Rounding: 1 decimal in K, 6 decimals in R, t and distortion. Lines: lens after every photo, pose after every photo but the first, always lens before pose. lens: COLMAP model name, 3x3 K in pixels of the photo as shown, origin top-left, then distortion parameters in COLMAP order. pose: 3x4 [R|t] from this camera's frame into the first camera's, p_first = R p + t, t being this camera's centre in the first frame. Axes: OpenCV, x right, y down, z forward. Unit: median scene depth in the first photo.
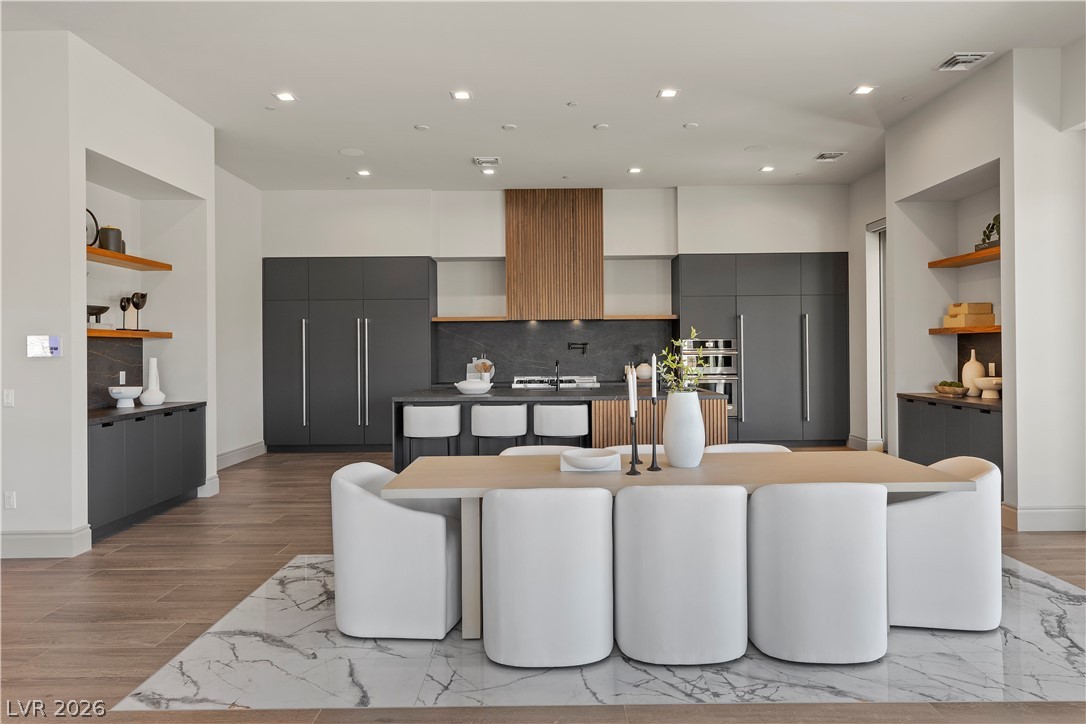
lens RADIAL K [[713.4, 0, 543.2], [0, 713.4, 358.9], [0, 0, 1]] dist [0.009948, 0.000456]
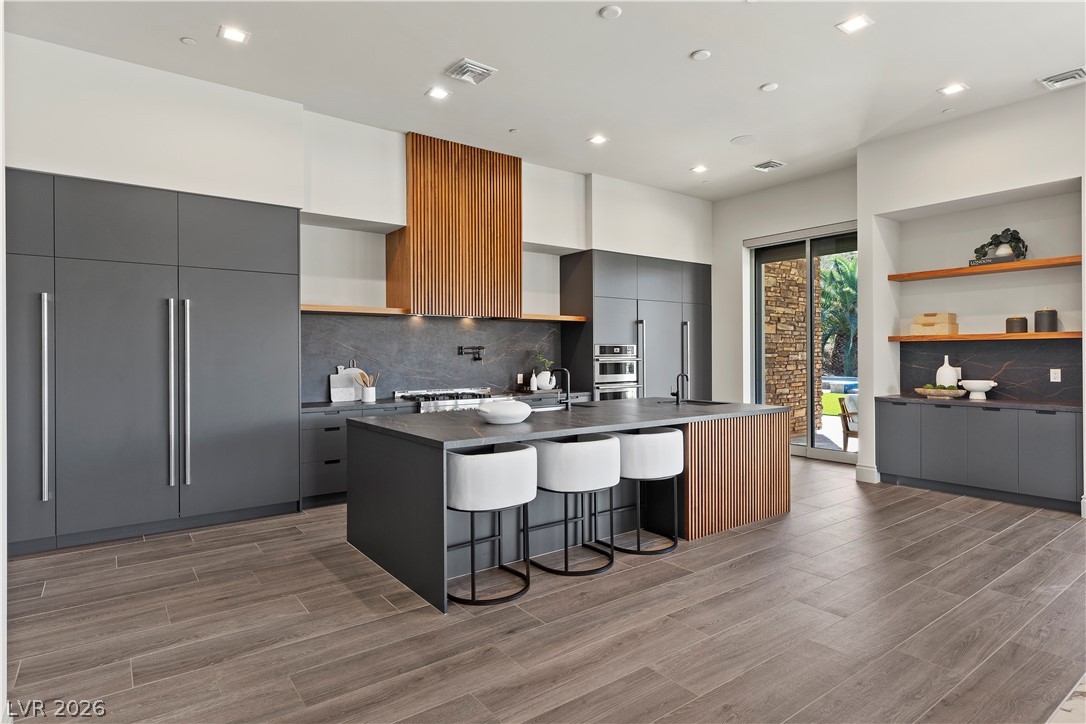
lens RADIAL K [[589.3, 0, 543.9], [0, 589.3, 358.4], [0, 0, 1]] dist [-0.001304, 0.000257]
pose [[0.794059, 0.000079, 0.607840, -0.306910], [0.006558, 0.999941, -0.008698, -0.003145], [-0.607805, 0.010893, 0.794012, 0.449875]]
